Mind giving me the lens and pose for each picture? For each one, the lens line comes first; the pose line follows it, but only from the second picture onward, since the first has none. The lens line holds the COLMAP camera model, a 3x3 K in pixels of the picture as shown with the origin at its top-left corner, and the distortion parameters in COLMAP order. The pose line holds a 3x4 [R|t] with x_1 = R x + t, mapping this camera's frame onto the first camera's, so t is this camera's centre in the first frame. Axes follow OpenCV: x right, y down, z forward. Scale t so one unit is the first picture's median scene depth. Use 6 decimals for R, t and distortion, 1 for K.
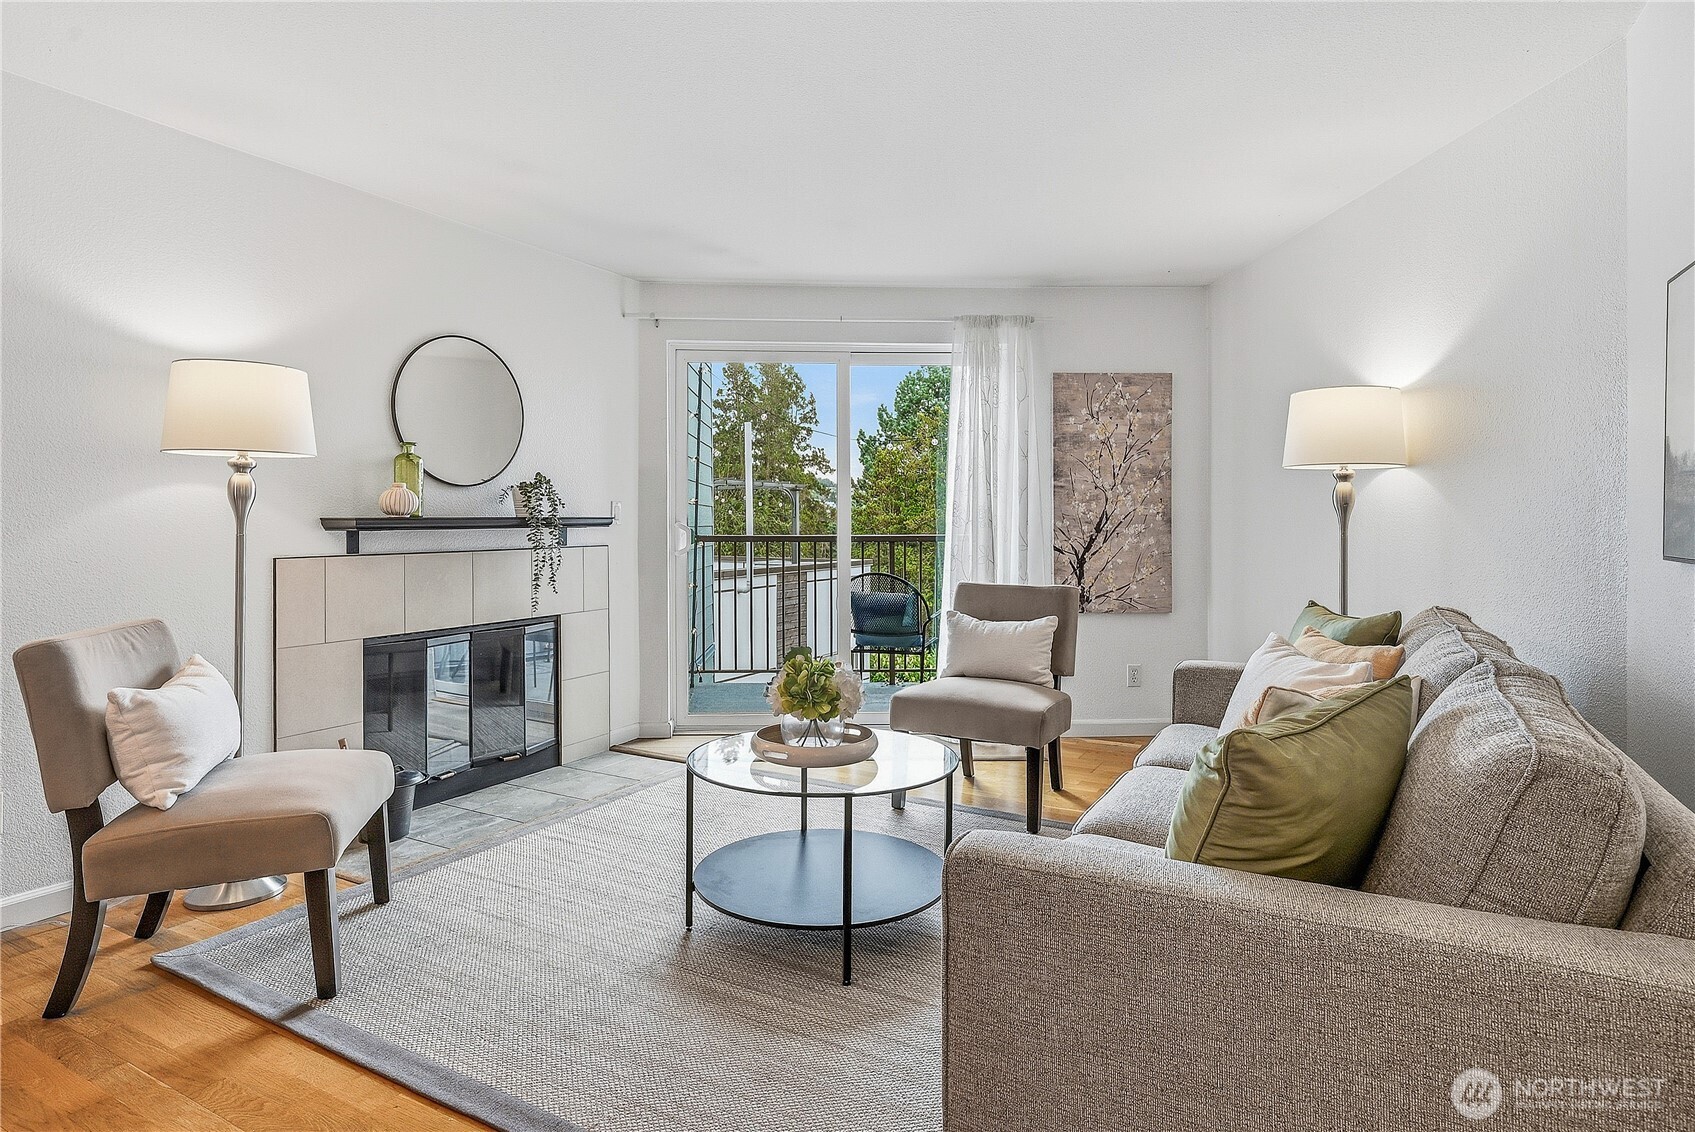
lens RADIAL K [[927.2, 0, 847.6], [0, 927.2, 530.9], [0, 0, 1]] dist [0.017823, -0.000195]
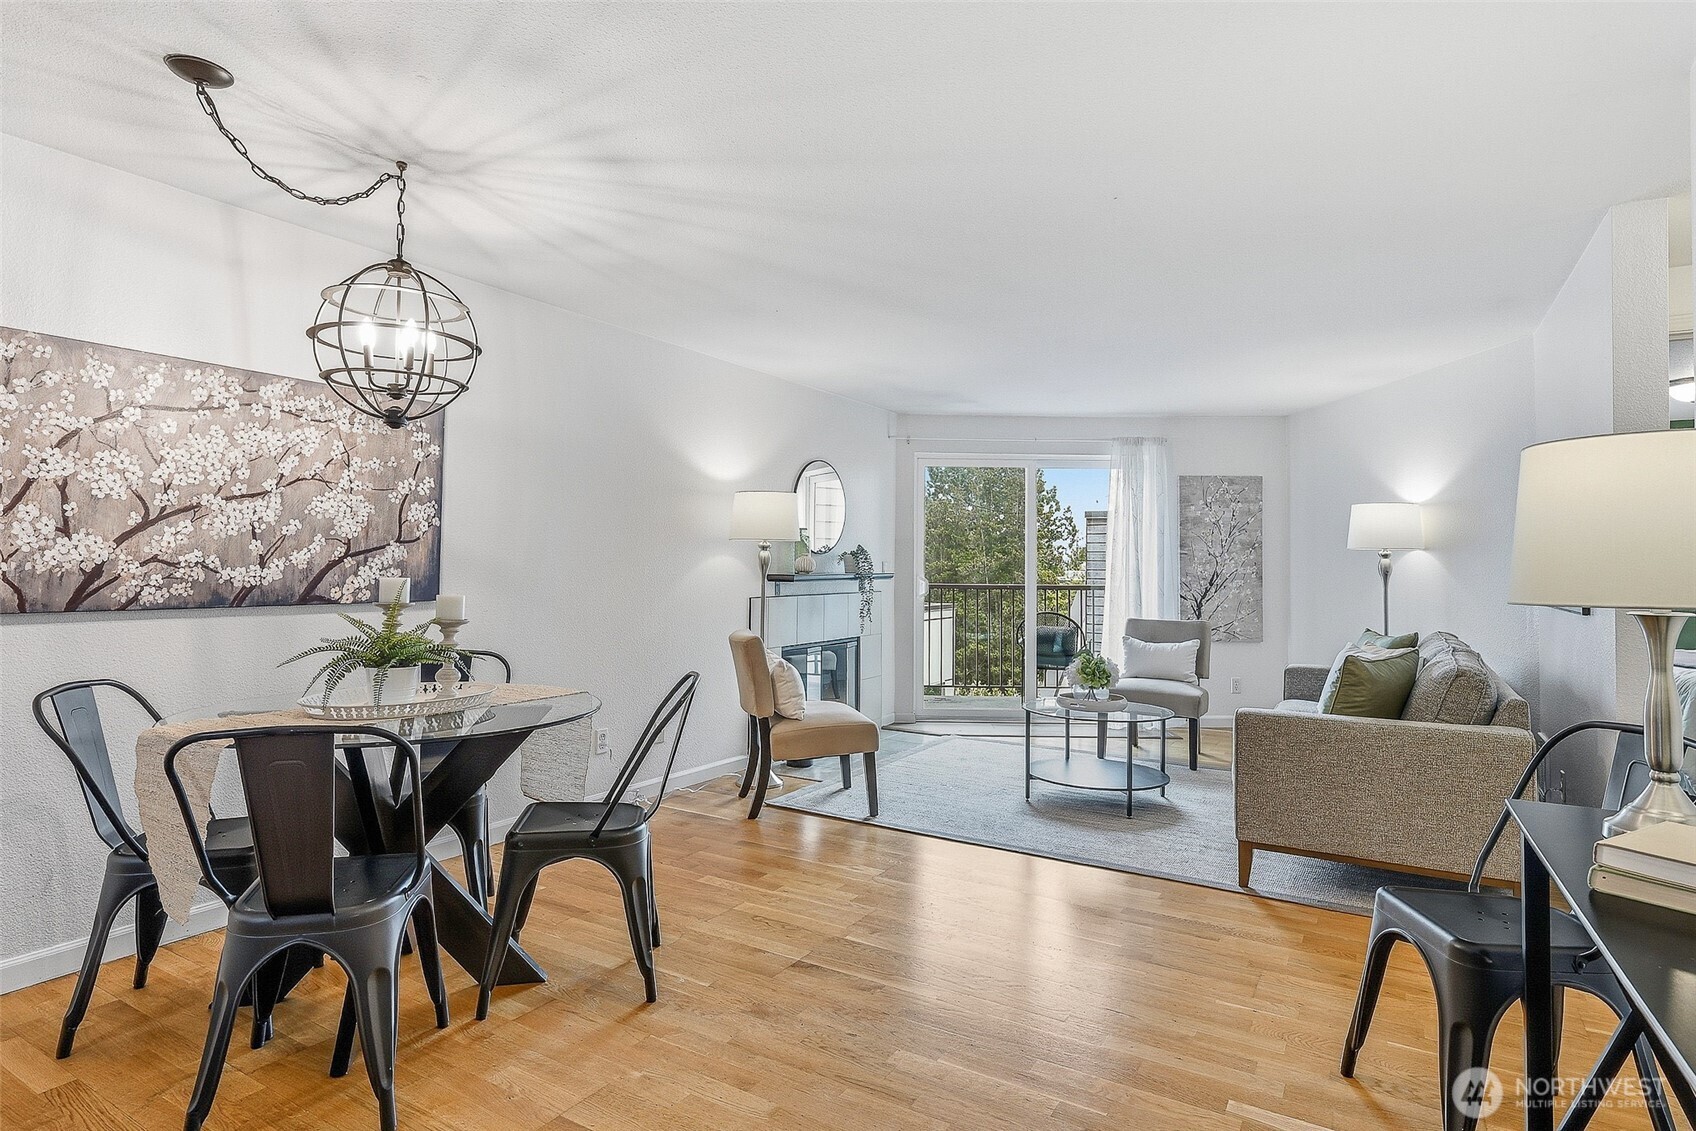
lens RADIAL K [[930.8, 0, 838.1], [0, 930.8, 544.3], [0, 0, 1]] dist [0.016402, -0.000167]
pose [[0.999369, 0.008088, -0.034597, -0.265012], [-0.009224, 0.999419, -0.032816, -0.009692], [0.034312, 0.033114, 0.998862, -0.482634]]
